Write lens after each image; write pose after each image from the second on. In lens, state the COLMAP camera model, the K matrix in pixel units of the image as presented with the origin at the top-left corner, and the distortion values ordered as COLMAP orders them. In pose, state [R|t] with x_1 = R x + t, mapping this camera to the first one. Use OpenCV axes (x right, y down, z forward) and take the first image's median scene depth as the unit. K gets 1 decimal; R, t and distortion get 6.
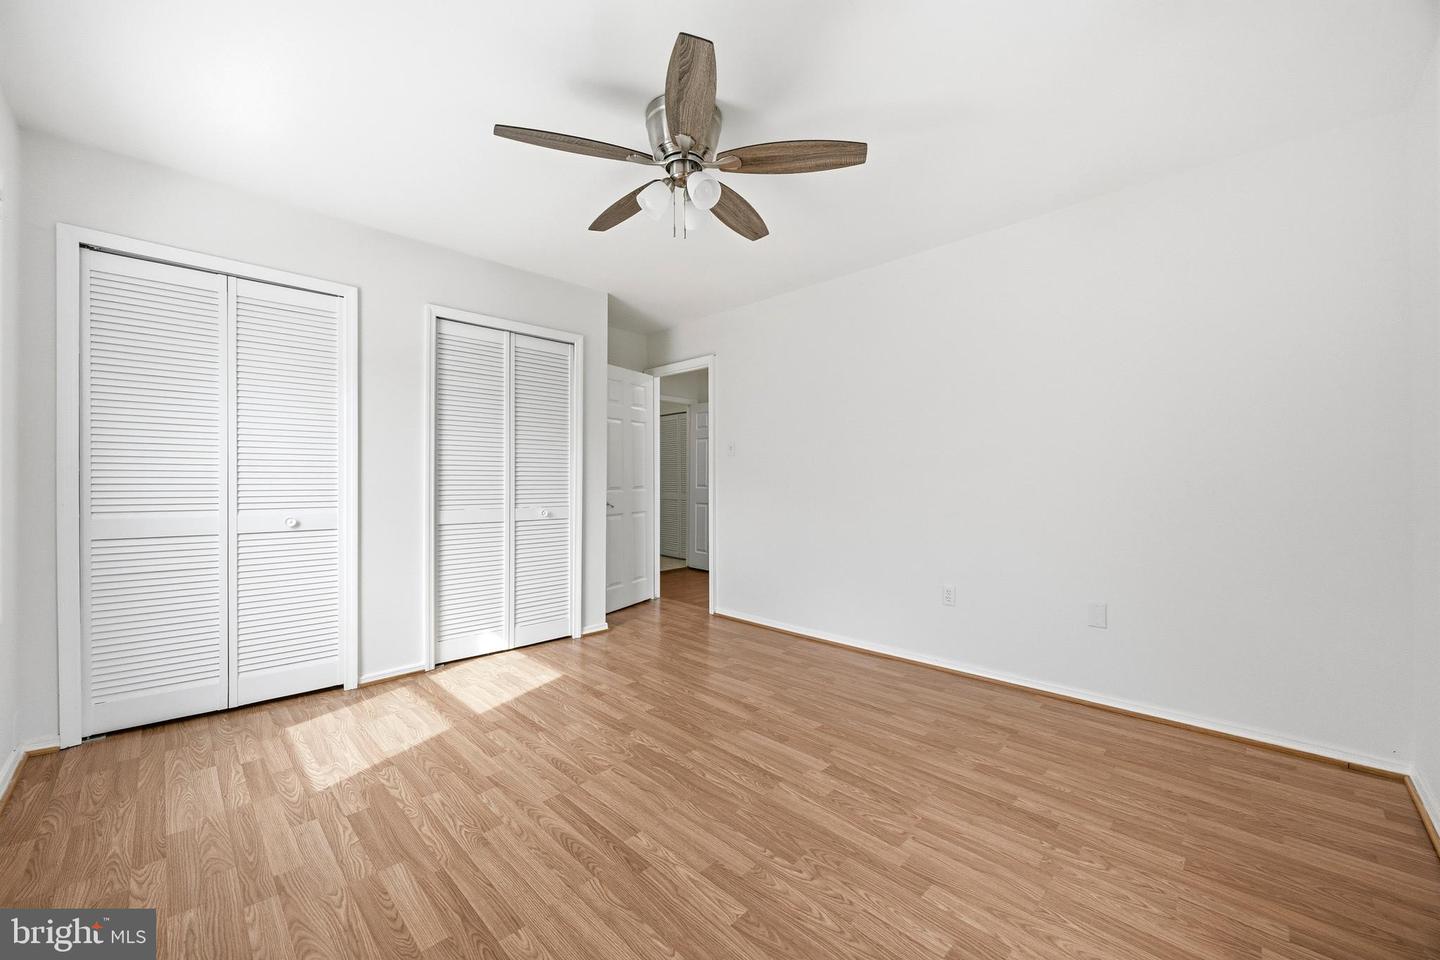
lens RADIAL K [[556.5, 0, 698.4], [0, 556.5, 483.7], [0, 0, 1]] dist [-0.002697, -0.000293]
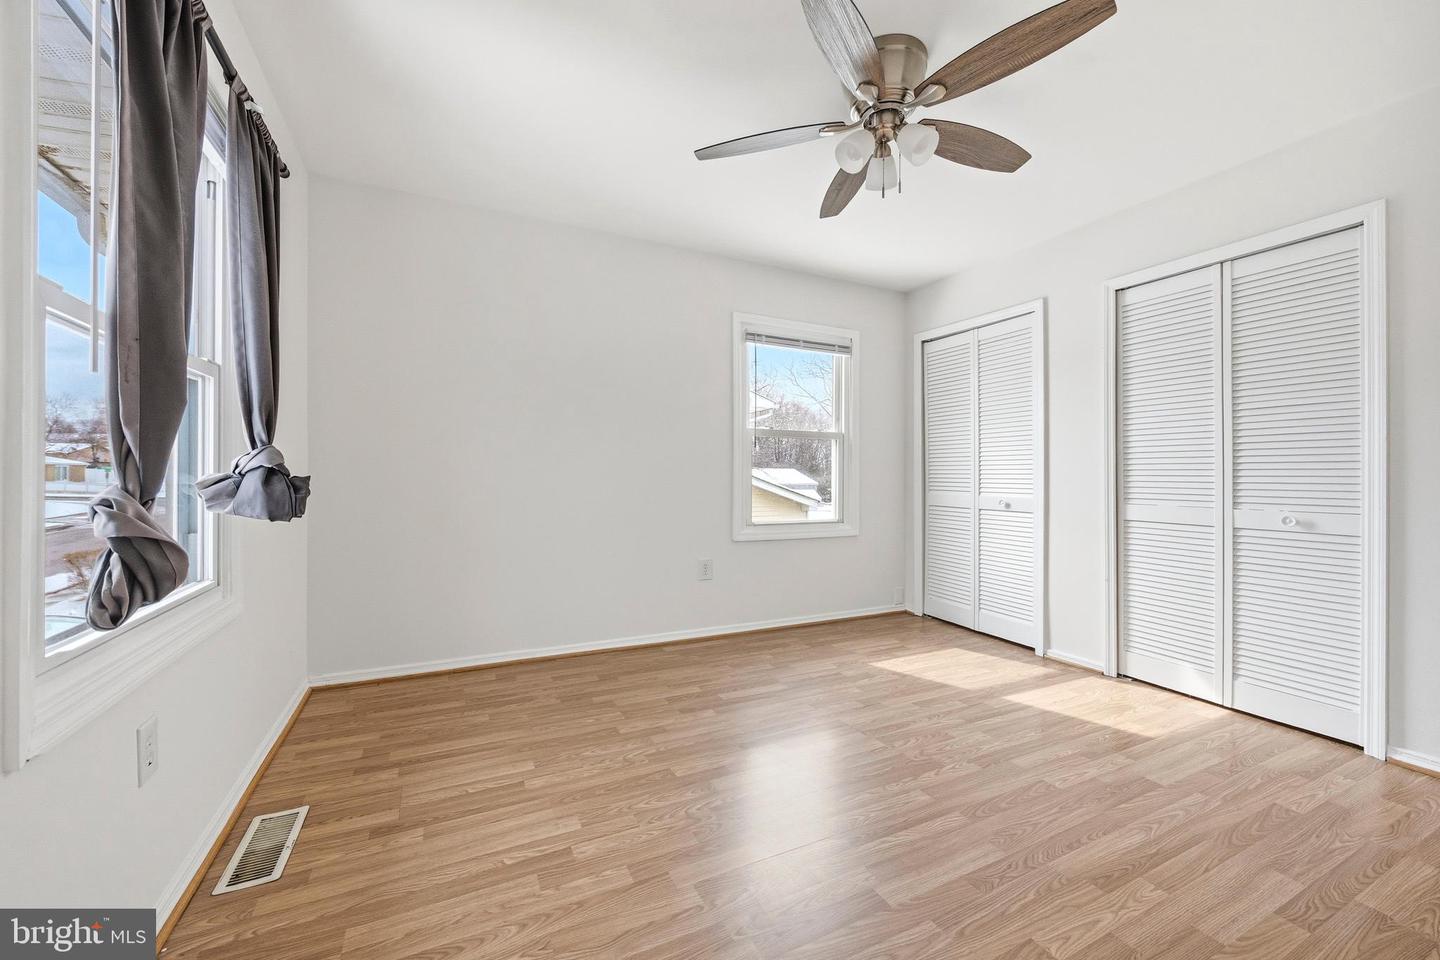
lens RADIAL K [[560.8, 0, 720.0], [0, 560.8, 480.0], [0, 0, 1]] dist [0.002328, 0.000112]
pose [[-0.305731, 0.002817, -0.952114, 0.722377], [-0.014014, 0.999874, 0.007458, 0.014938], [0.952015, 0.015623, -0.305653, 0.798818]]
